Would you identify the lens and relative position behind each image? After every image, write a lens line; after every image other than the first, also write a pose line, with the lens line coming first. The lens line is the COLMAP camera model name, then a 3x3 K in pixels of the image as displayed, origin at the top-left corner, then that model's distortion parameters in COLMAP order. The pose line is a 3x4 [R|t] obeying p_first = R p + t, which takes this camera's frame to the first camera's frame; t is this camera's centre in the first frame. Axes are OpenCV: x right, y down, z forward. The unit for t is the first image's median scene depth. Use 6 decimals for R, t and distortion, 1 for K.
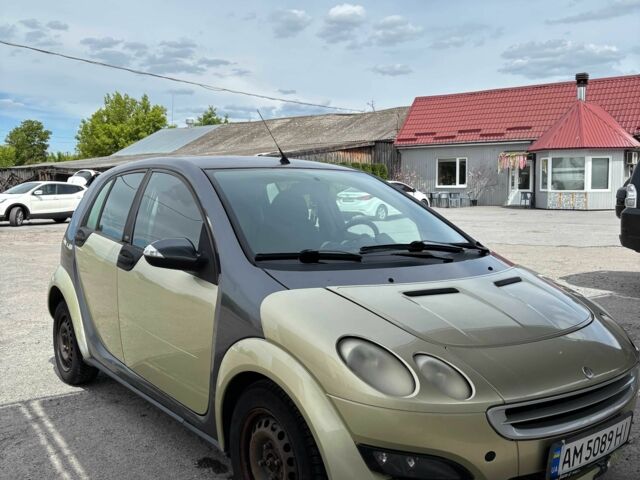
lens RADIAL K [[642.4, 0, 321.6], [0, 642.4, 236.2], [0, 0, 1]] dist [0.022856, 0.000000]
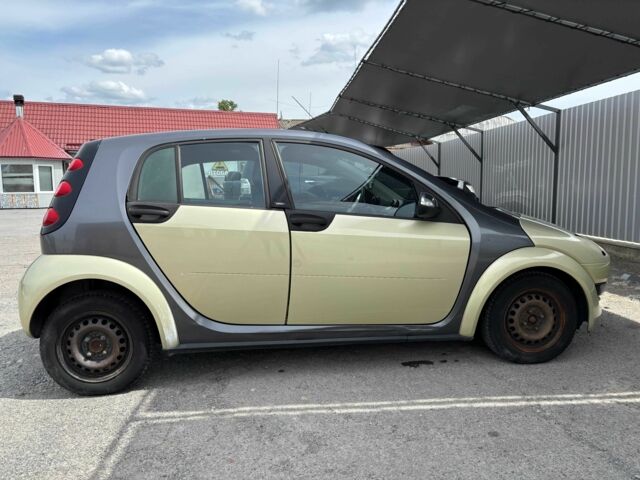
lens RADIAL K [[483.4, 0, 316.9], [0, 483.4, 238.2], [0, 0, 1]] dist [0.027587, -0.036829]
pose [[0.504399, -0.085796, 0.859198, -0.947657], [0.072501, 0.995746, 0.056869, 0.018956], [-0.860422, 0.033608, 0.508473, 0.557211]]
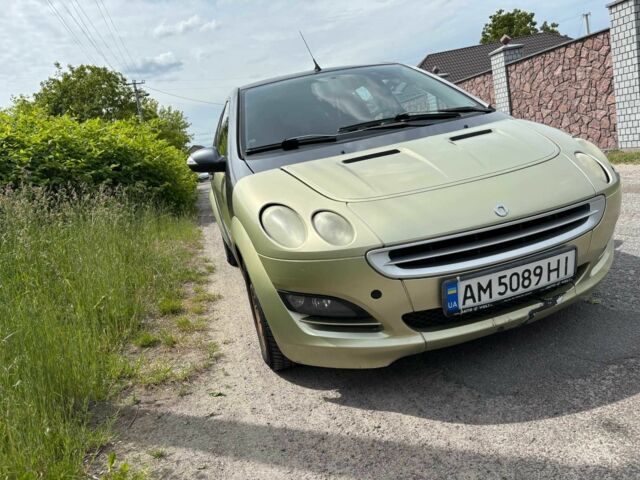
lens RADIAL K [[483.4, 0, 318.4], [0, 483.4, 242.8], [0, 0, 1]] dist [0.027587, -0.036829]
pose [[0.905883, -0.089292, -0.414007, 0.291211], [0.160647, 0.976916, 0.140810, 0.069862], [0.391877, -0.194066, 0.899317, 0.136602]]
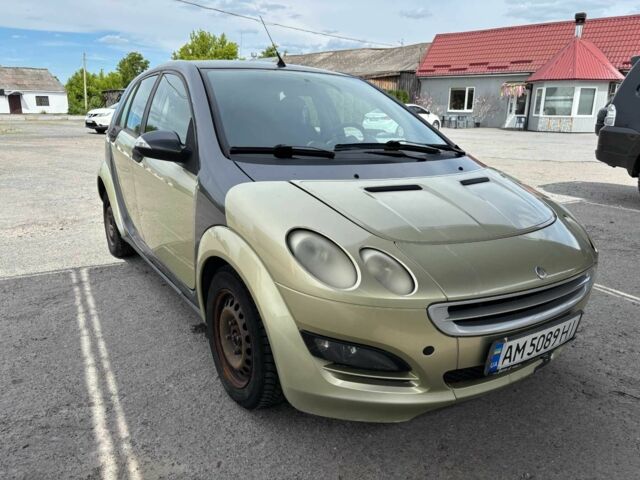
lens RADIAL K [[483.4, 0, 314.1], [0, 483.4, 241.4], [0, 0, 1]] dist [0.027587, -0.036829]
pose [[0.995826, 0.042335, -0.080854, 0.077161], [-0.026558, 0.981989, 0.187063, 0.020525], [0.087317, -0.184135, 0.979015, 0.153696]]
